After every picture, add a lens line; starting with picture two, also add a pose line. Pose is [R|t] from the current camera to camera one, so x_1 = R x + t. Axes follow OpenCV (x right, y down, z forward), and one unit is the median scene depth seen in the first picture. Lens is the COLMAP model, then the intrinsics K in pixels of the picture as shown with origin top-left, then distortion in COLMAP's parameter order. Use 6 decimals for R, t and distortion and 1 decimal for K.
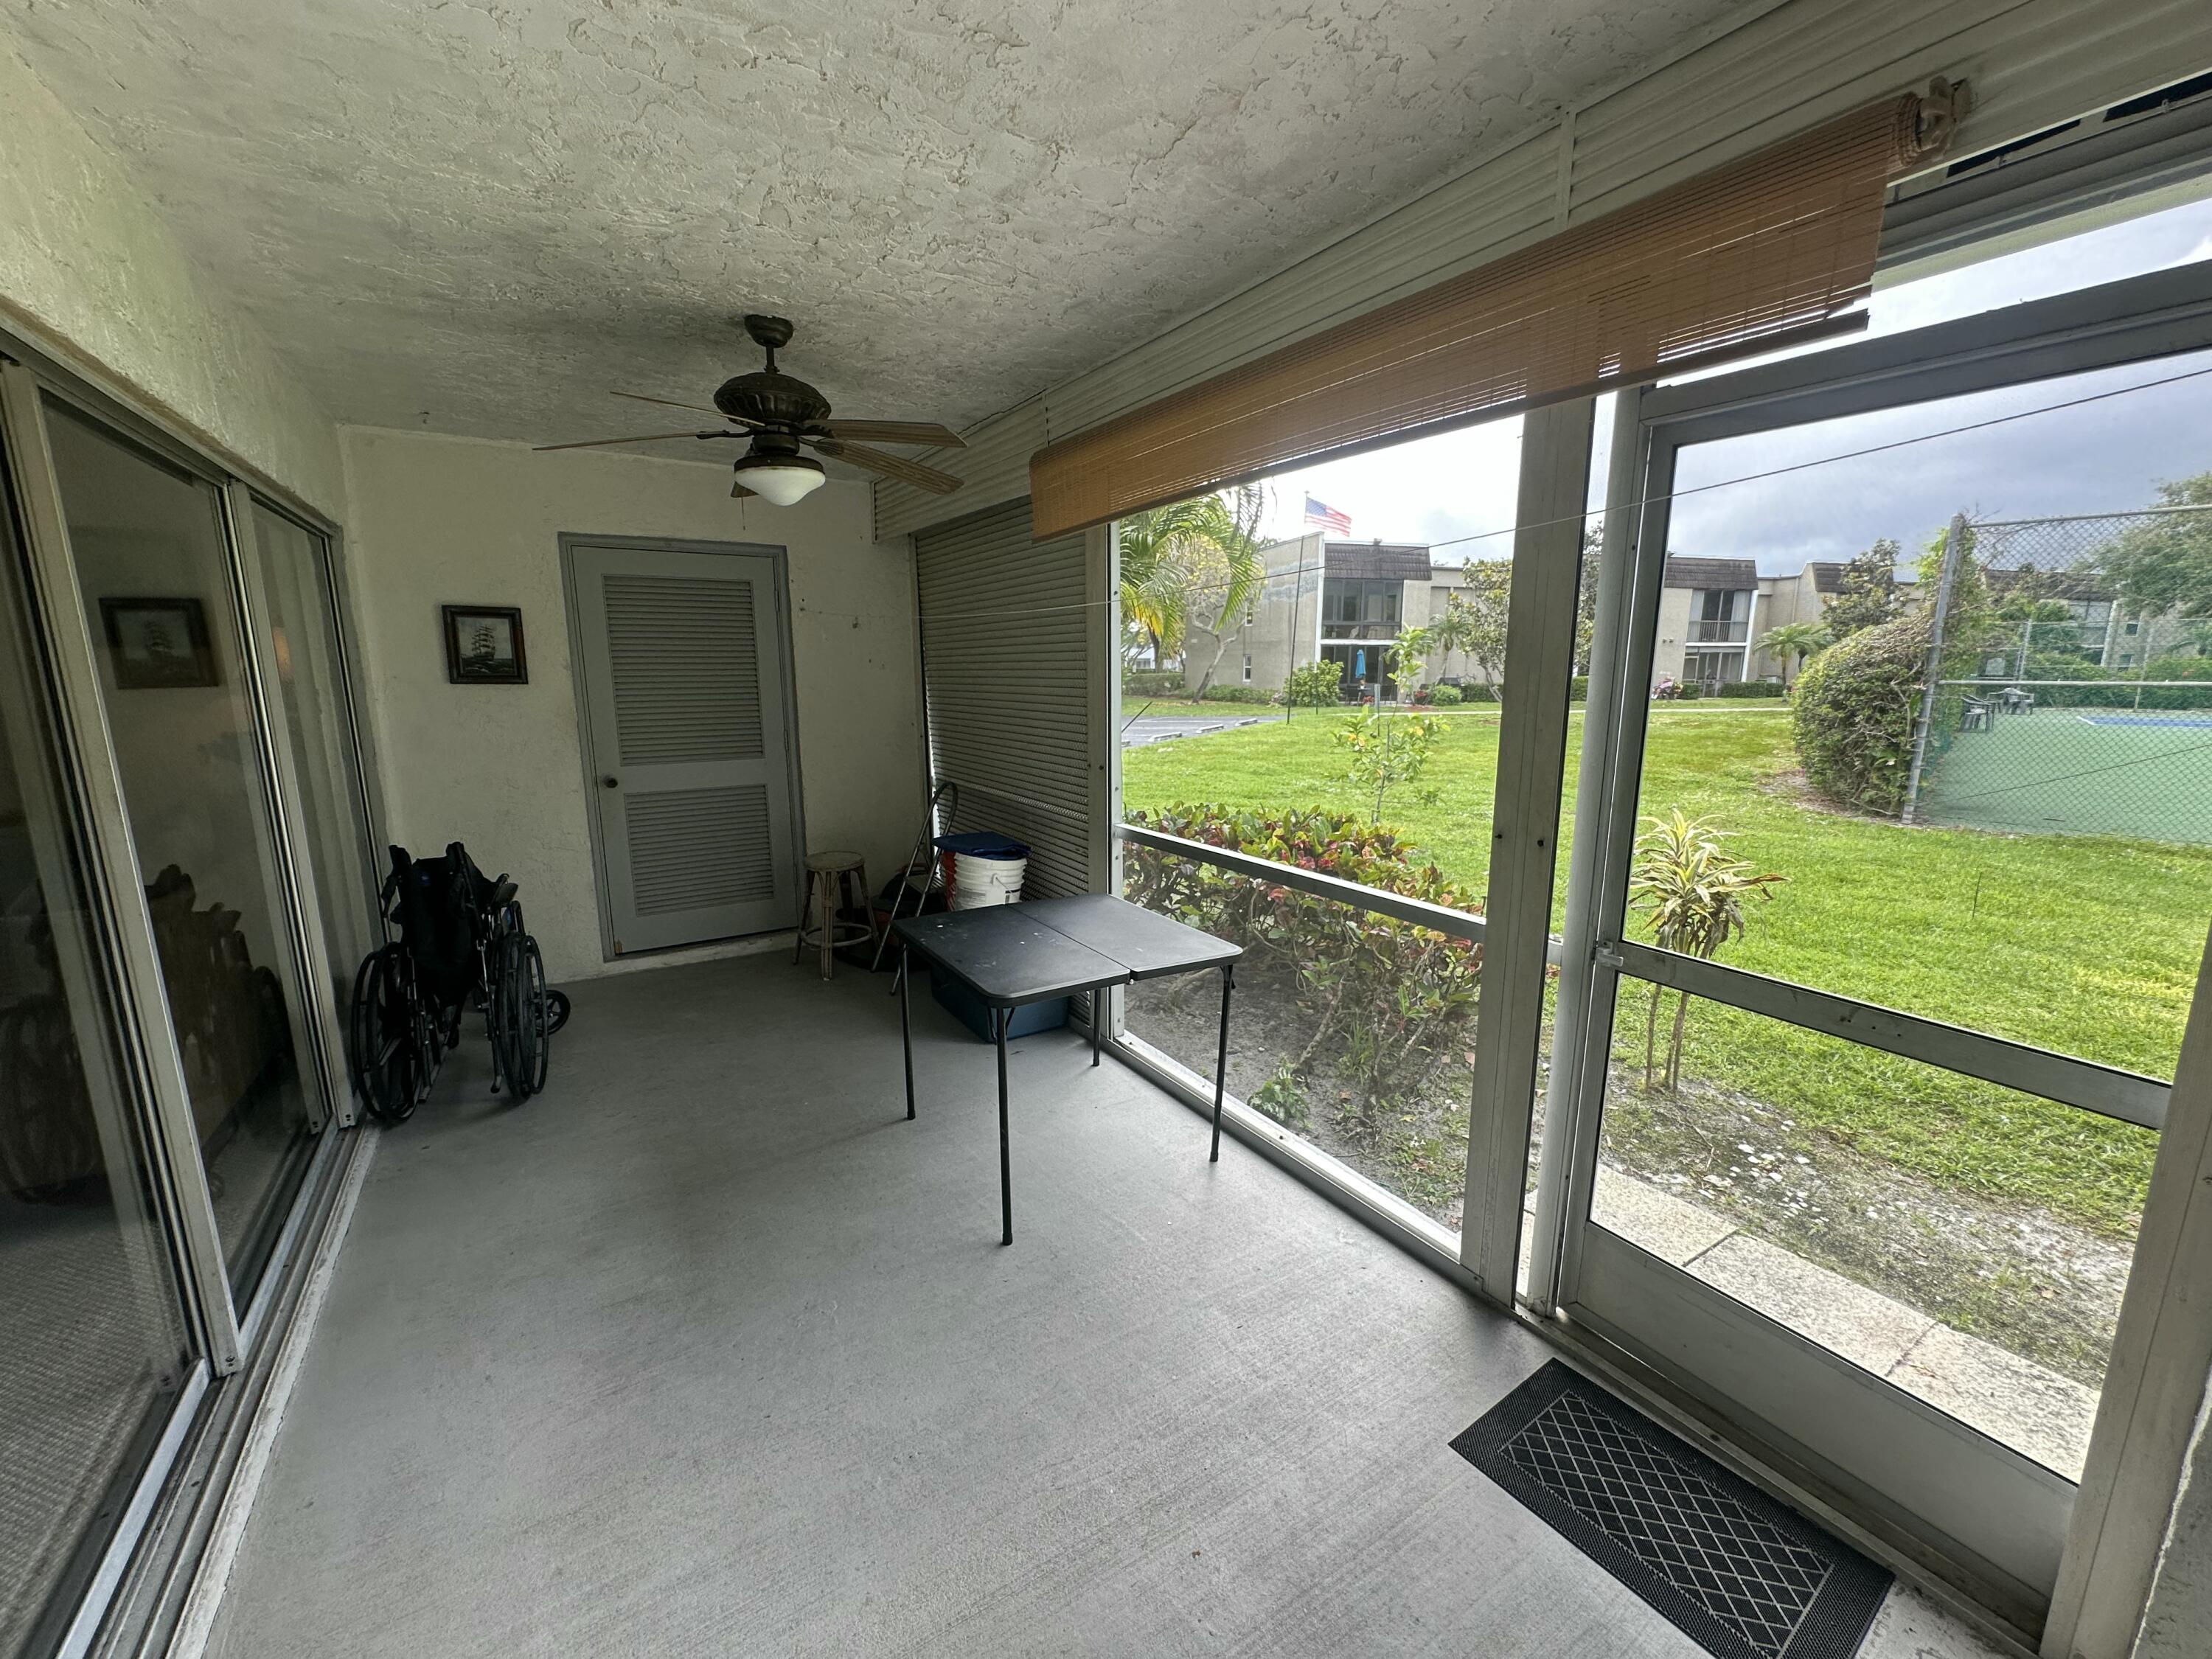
lens RADIAL K [[883.3, 0, 1105.5], [0, 883.3, 833.0], [0, 0, 1]] dist [-0.003347, 0.000393]
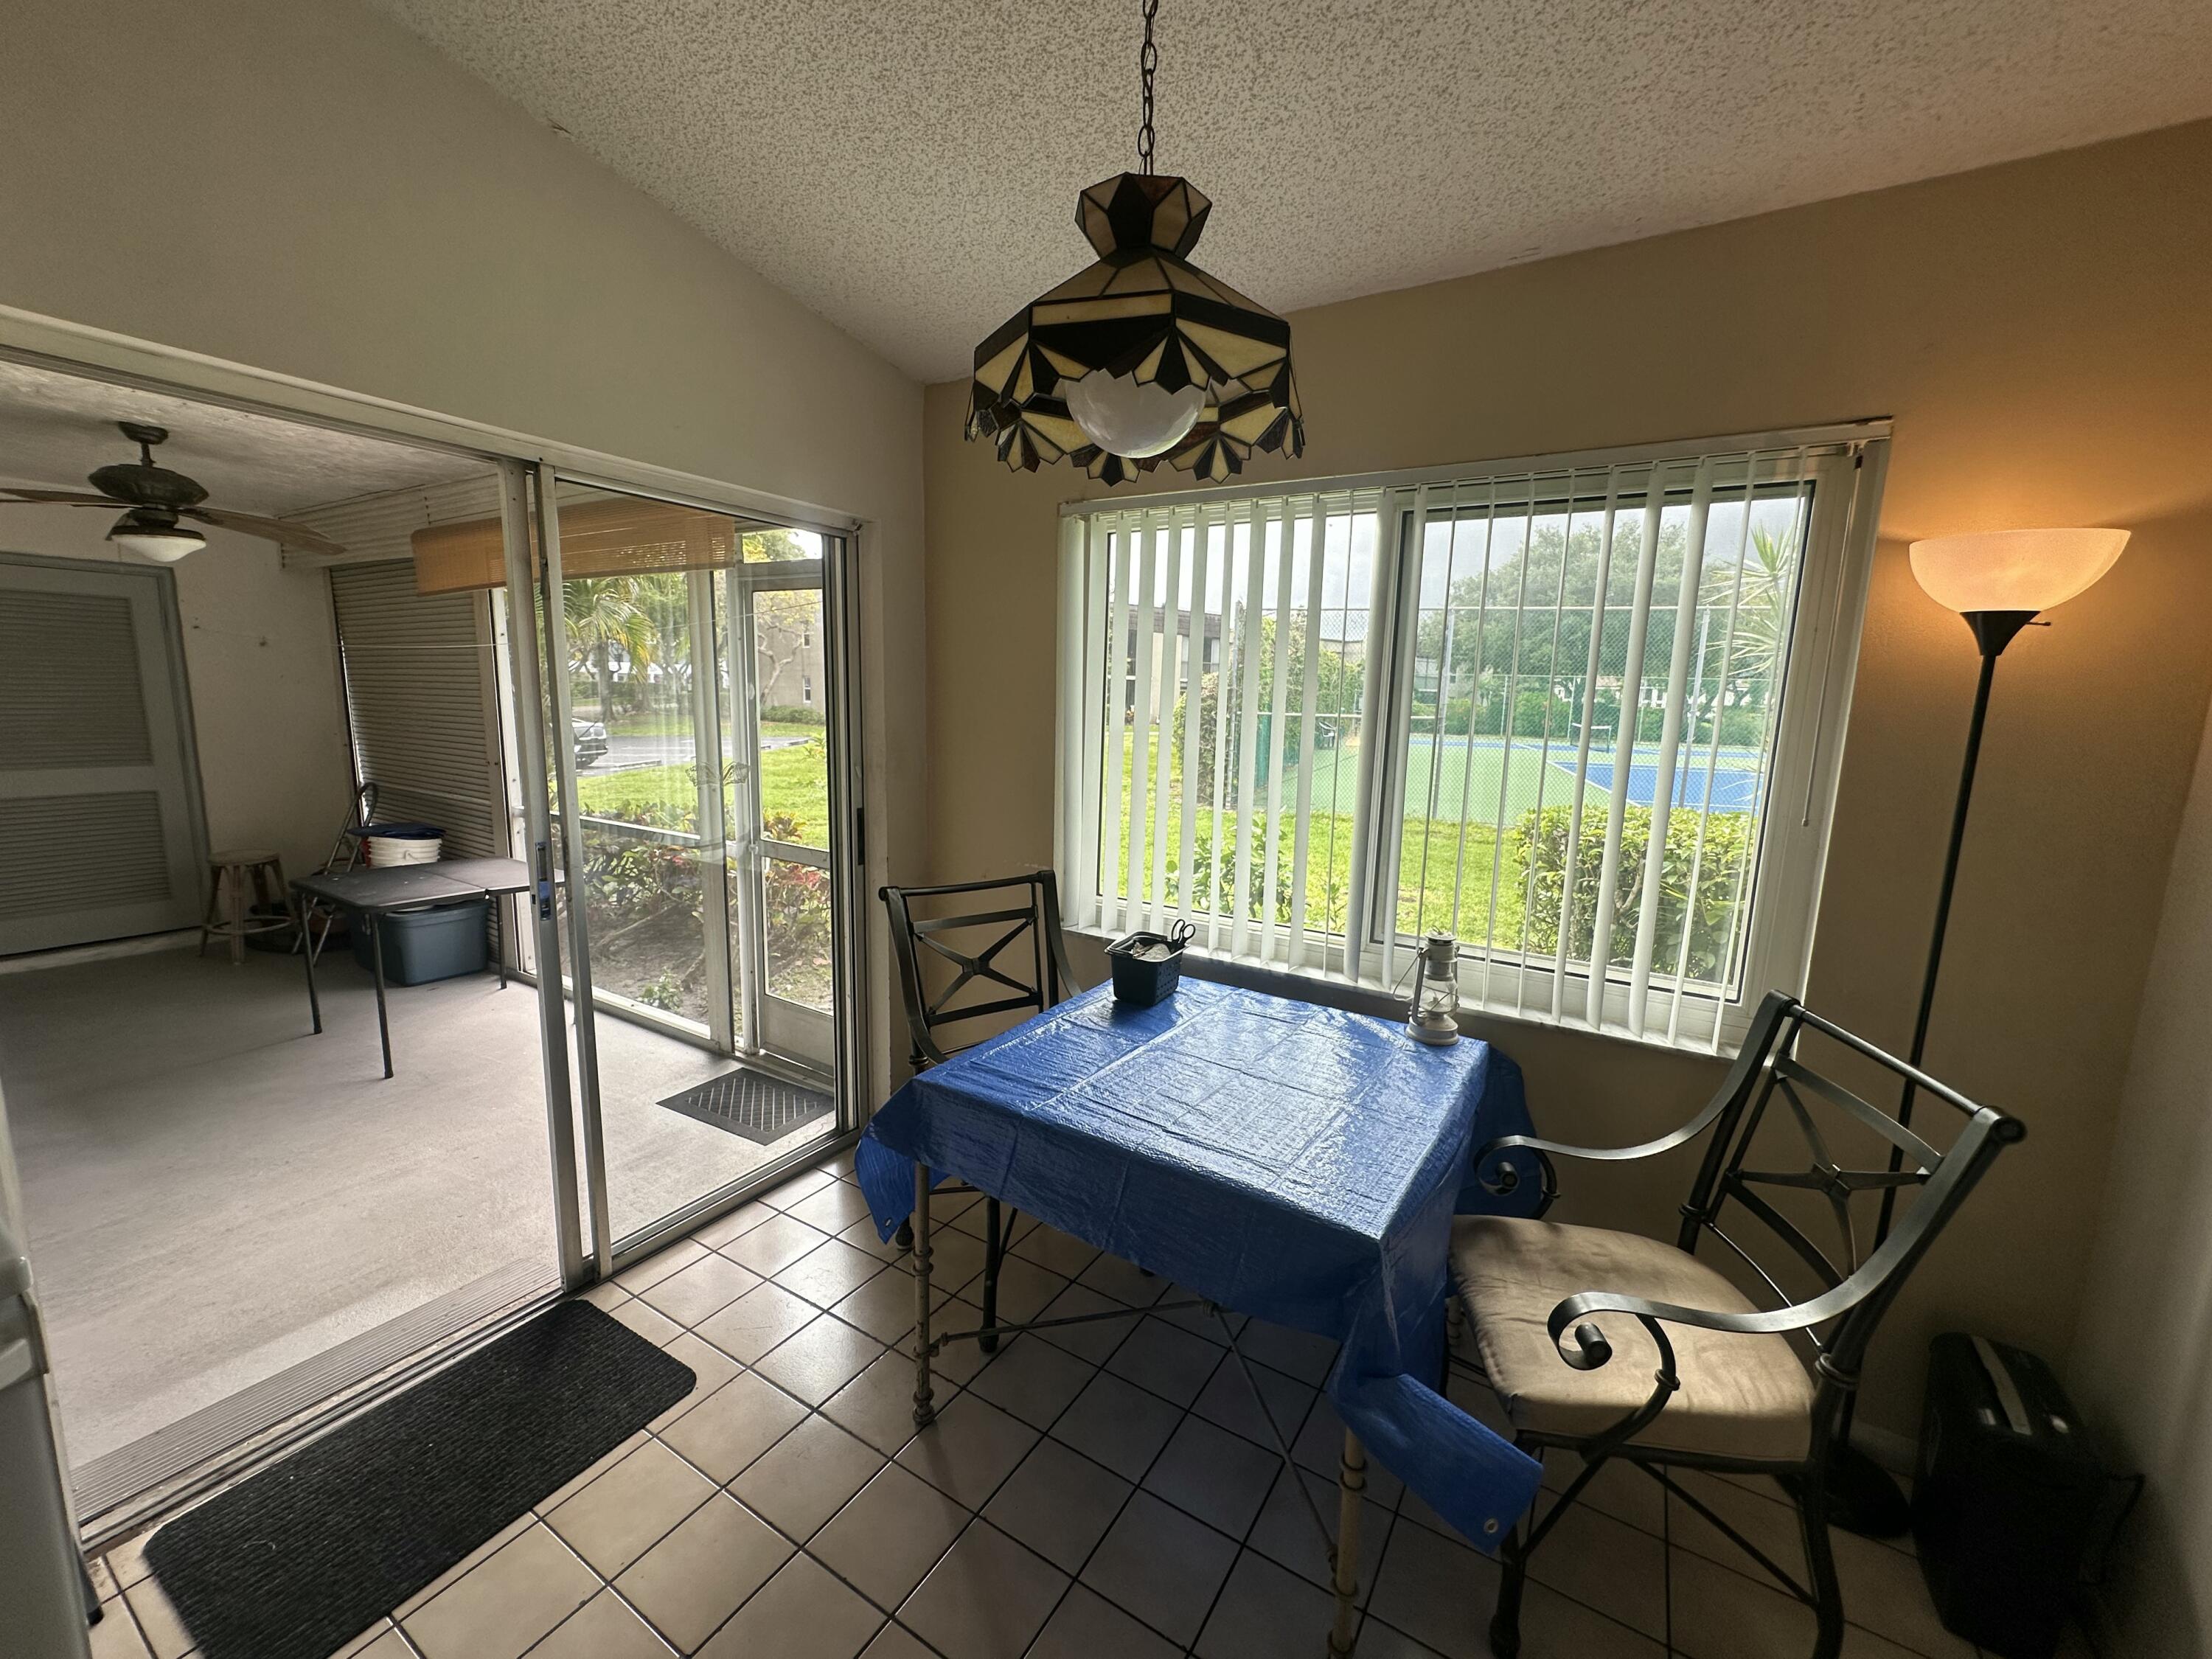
lens RADIAL K [[883.3, 0, 1099.3], [0, 883.3, 830.1], [0, 0, 1]] dist [-0.003347, 0.000393]
pose [[0.899914, -0.043487, 0.433894, 0.207517], [0.055619, 0.998335, -0.015297, 0.087342], [-0.432506, 0.037898, 0.900834, -0.527386]]
